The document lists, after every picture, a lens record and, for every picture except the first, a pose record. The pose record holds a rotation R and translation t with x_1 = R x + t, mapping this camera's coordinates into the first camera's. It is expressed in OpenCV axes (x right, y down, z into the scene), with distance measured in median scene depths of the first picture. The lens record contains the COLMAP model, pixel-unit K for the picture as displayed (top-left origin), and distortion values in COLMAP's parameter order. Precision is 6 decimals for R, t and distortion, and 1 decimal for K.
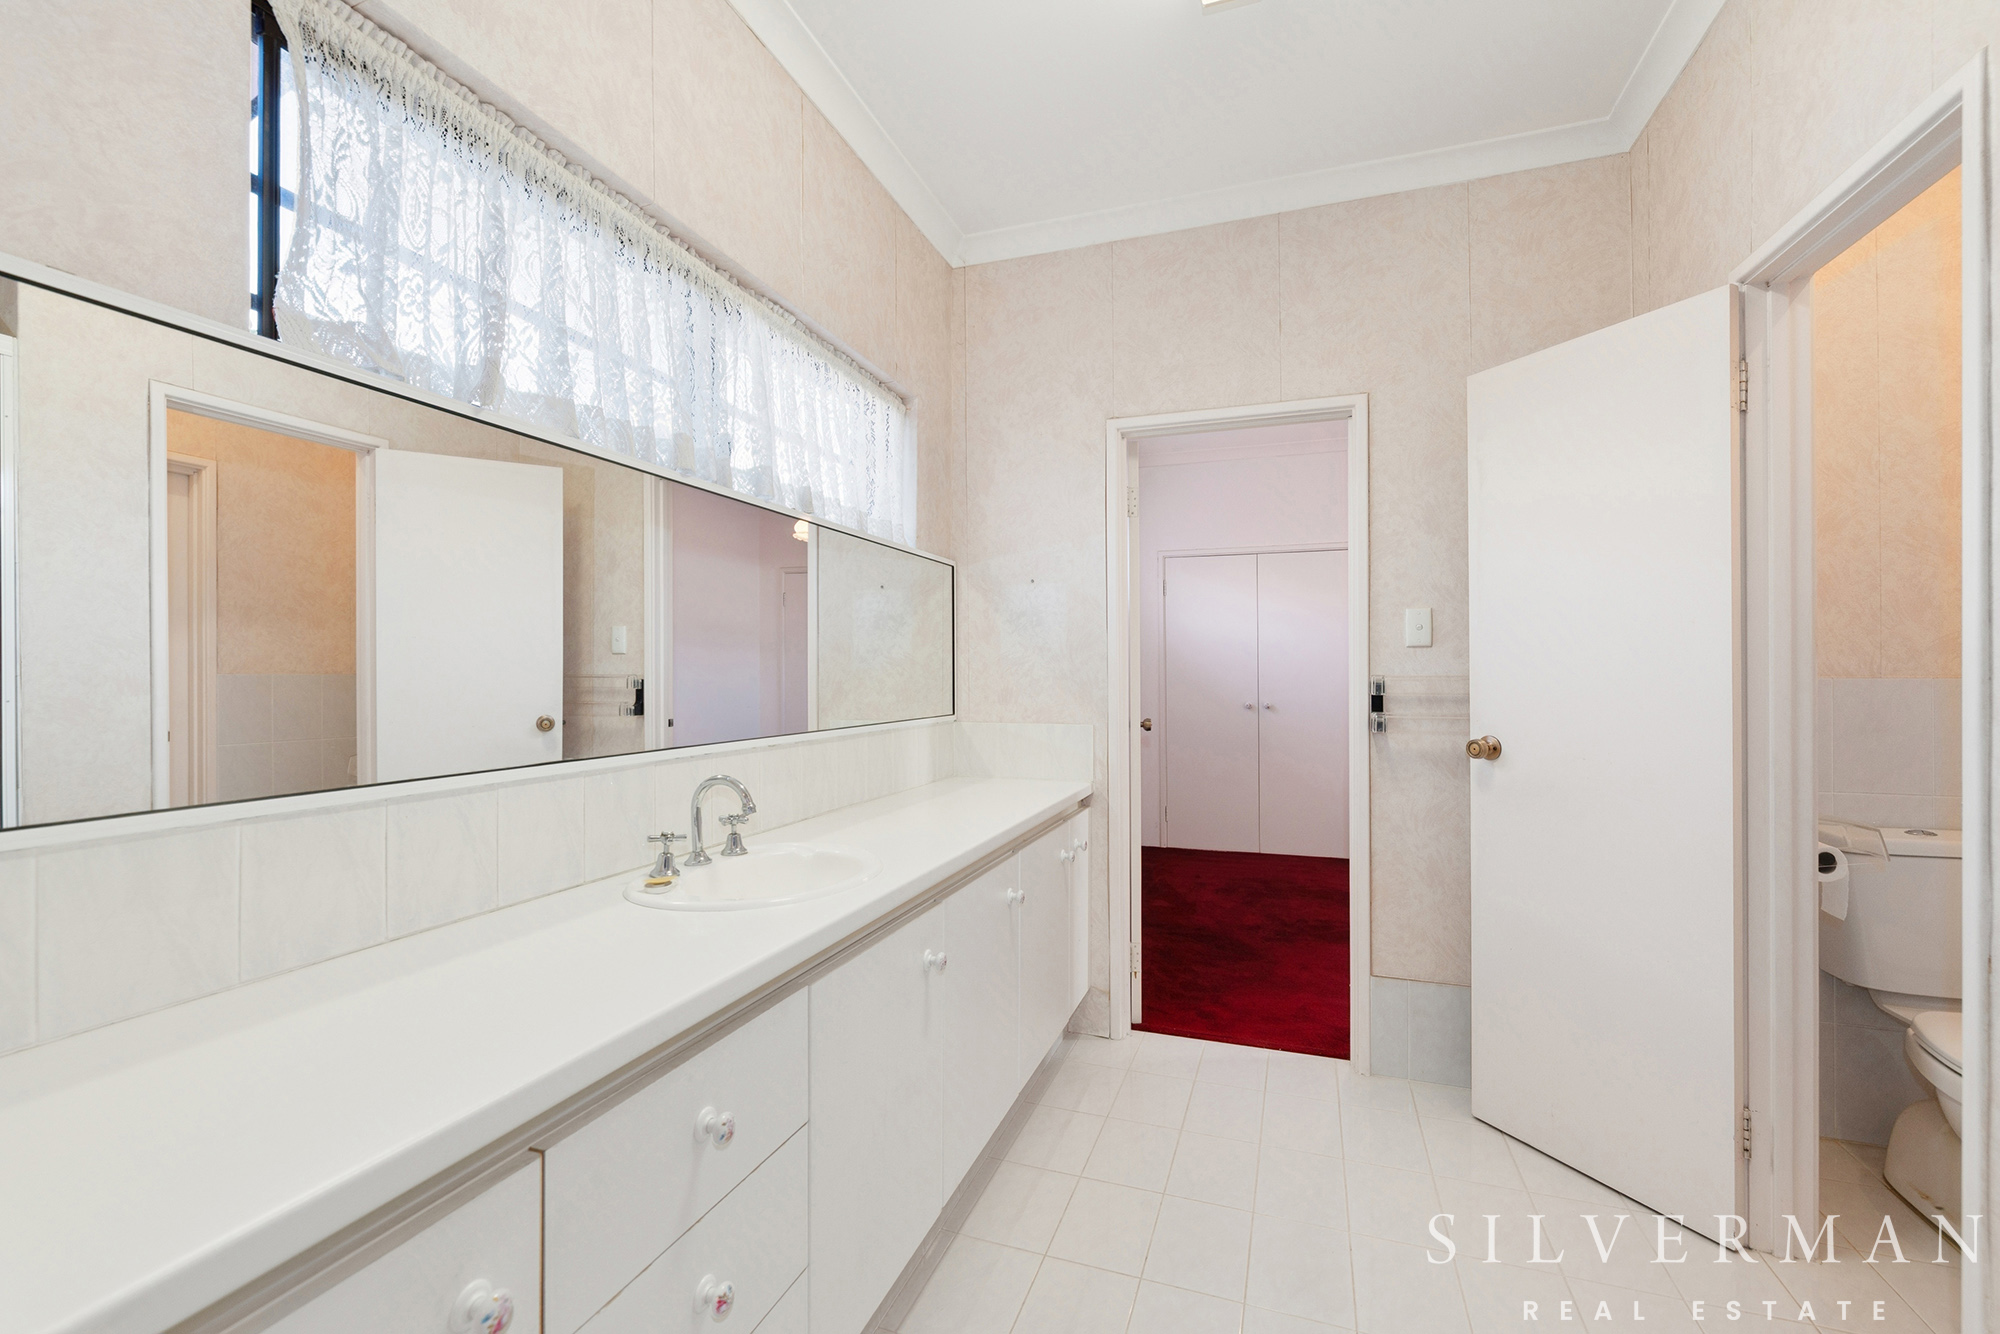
lens RADIAL K [[864.2, 0, 996.1], [0, 864.2, 662.7], [0, 0, 1]] dist [-0.001653, 0.001270]
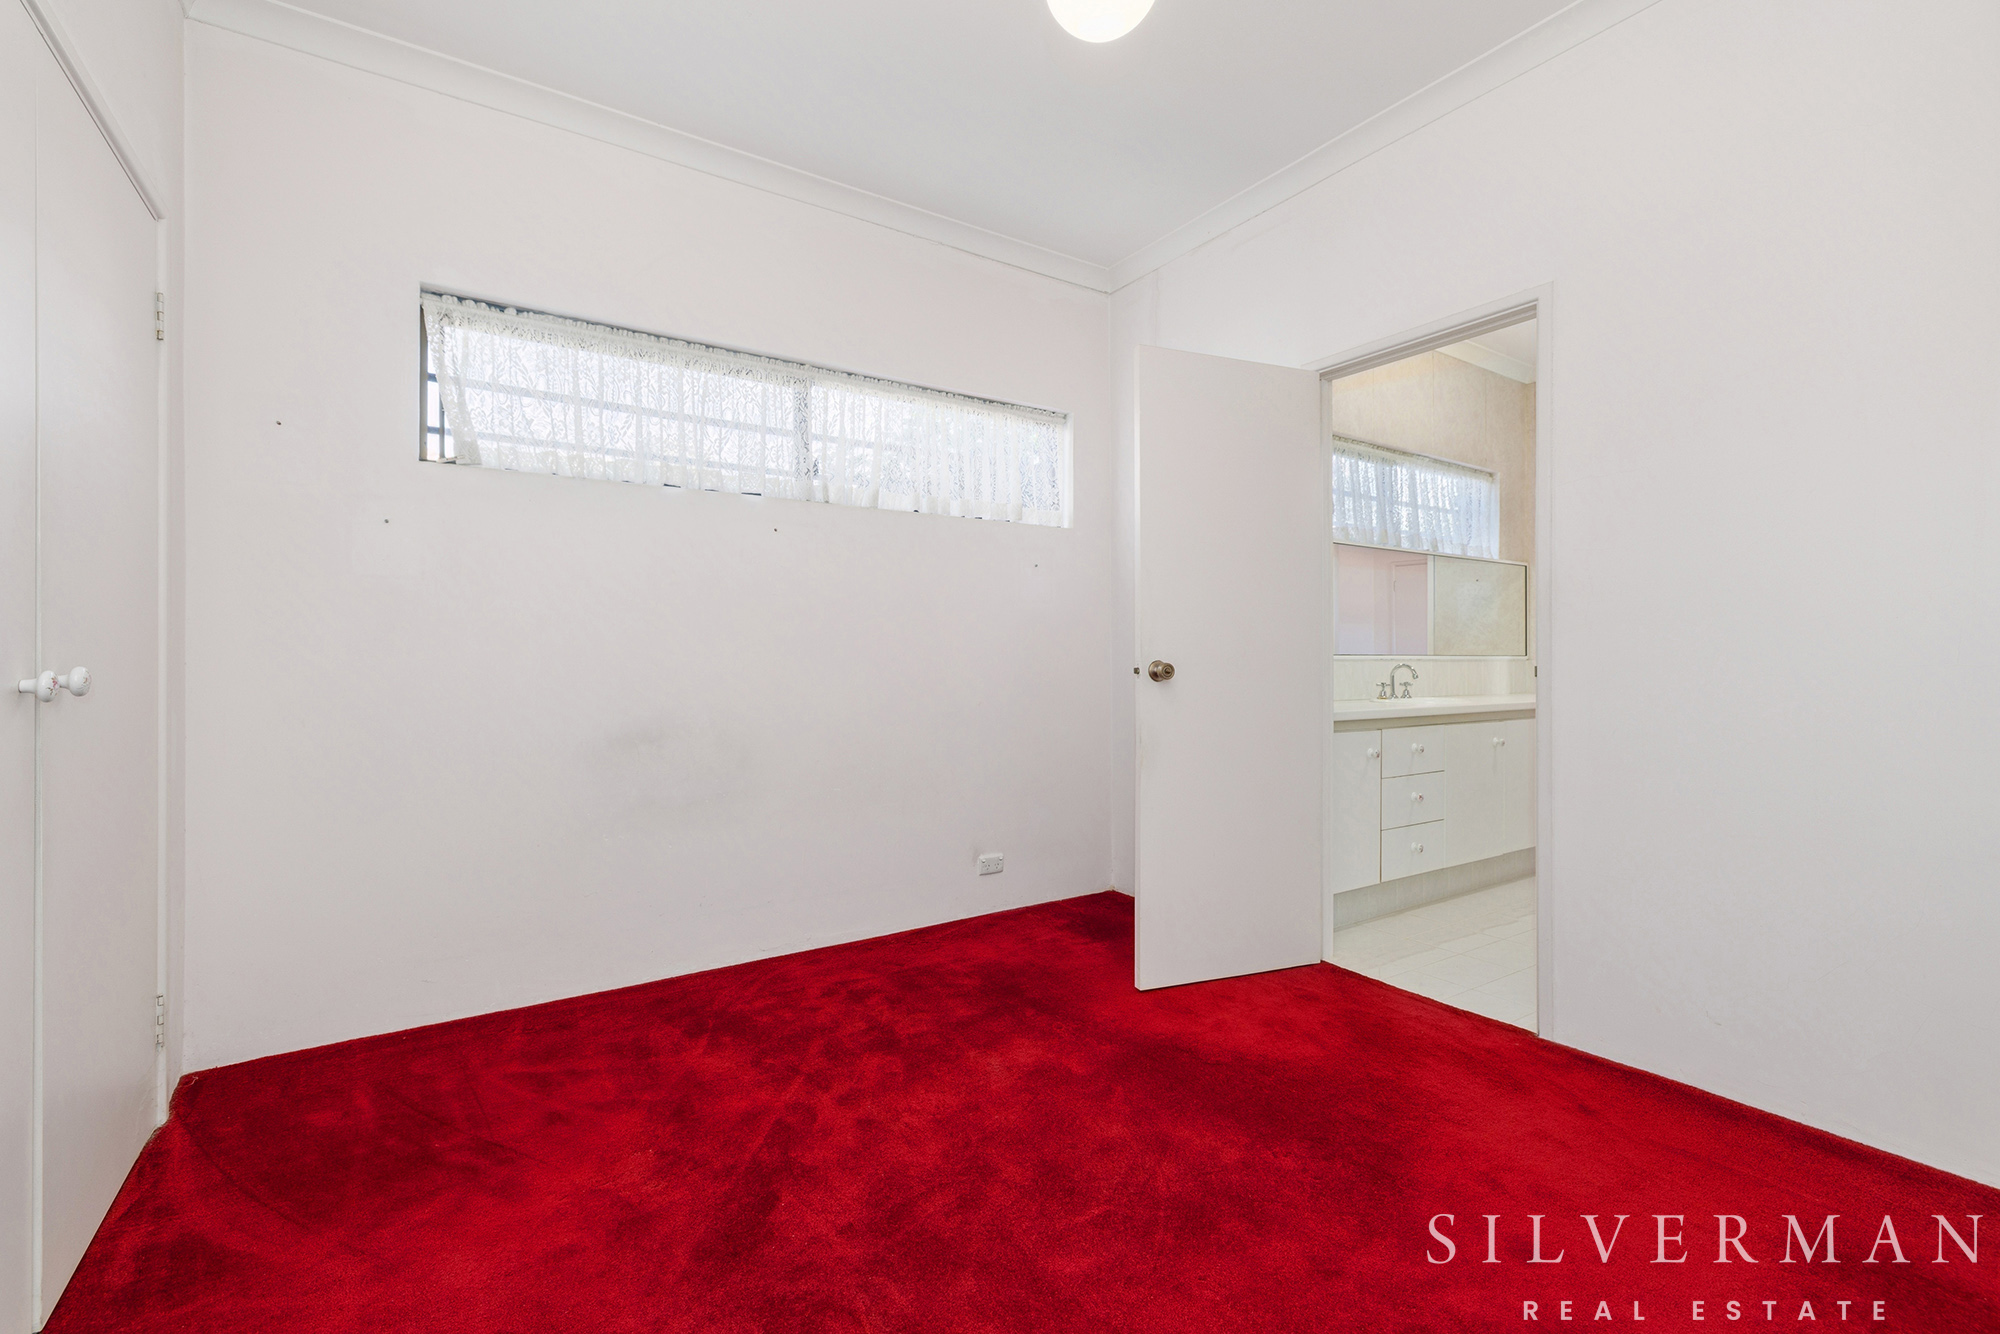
lens RADIAL K [[864.2, 0, 996.2], [0, 864.2, 647.6], [0, 0, 1]] dist [-0.001653, 0.001270]
pose [[0.796716, -0.003142, -0.604346, 0.188369], [0.002260, 0.999995, -0.002220, 0.061464], [0.604350, 0.000403, 0.796719, -1.244767]]
